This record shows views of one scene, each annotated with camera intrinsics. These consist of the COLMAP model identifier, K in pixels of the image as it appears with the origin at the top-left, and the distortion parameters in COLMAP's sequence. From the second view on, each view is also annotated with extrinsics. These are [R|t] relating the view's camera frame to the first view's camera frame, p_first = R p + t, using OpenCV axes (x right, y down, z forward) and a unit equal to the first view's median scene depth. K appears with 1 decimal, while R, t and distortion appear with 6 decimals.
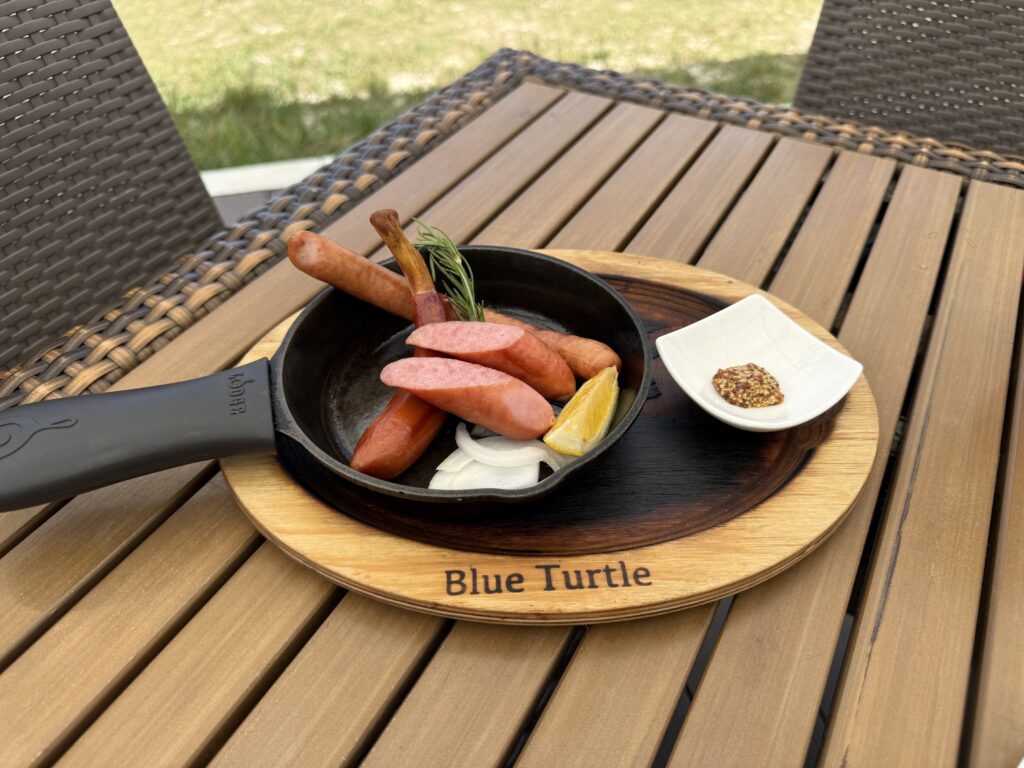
lens RADIAL K [[808.6, 0, 512.0], [0, 808.6, 384.0], [0, 0, 1]] dist [0.027214, -0.045280]
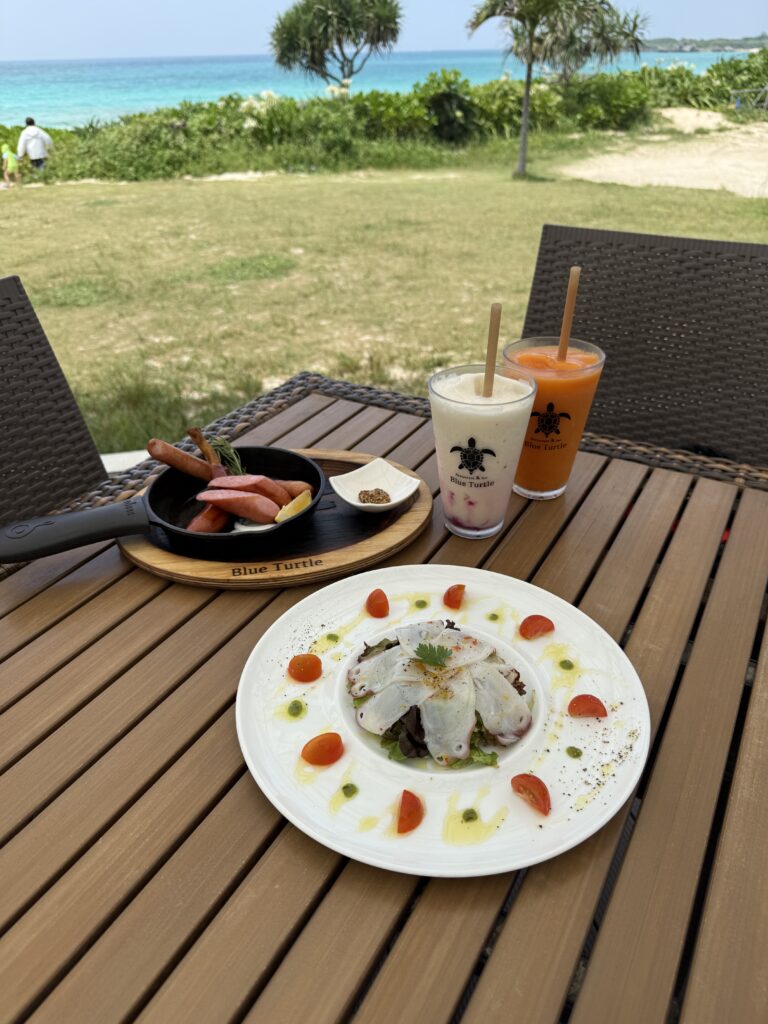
lens RADIAL K [[808.6, 0, 384.0], [0, 808.6, 512.0], [0, 0, 1]] dist [0.027214, -0.045280]
pose [[0.999897, 0.010171, -0.010131, 0.047368], [-0.011937, 0.981111, -0.193078, 0.039996], [0.007976, 0.193179, 0.981131, -0.129054]]
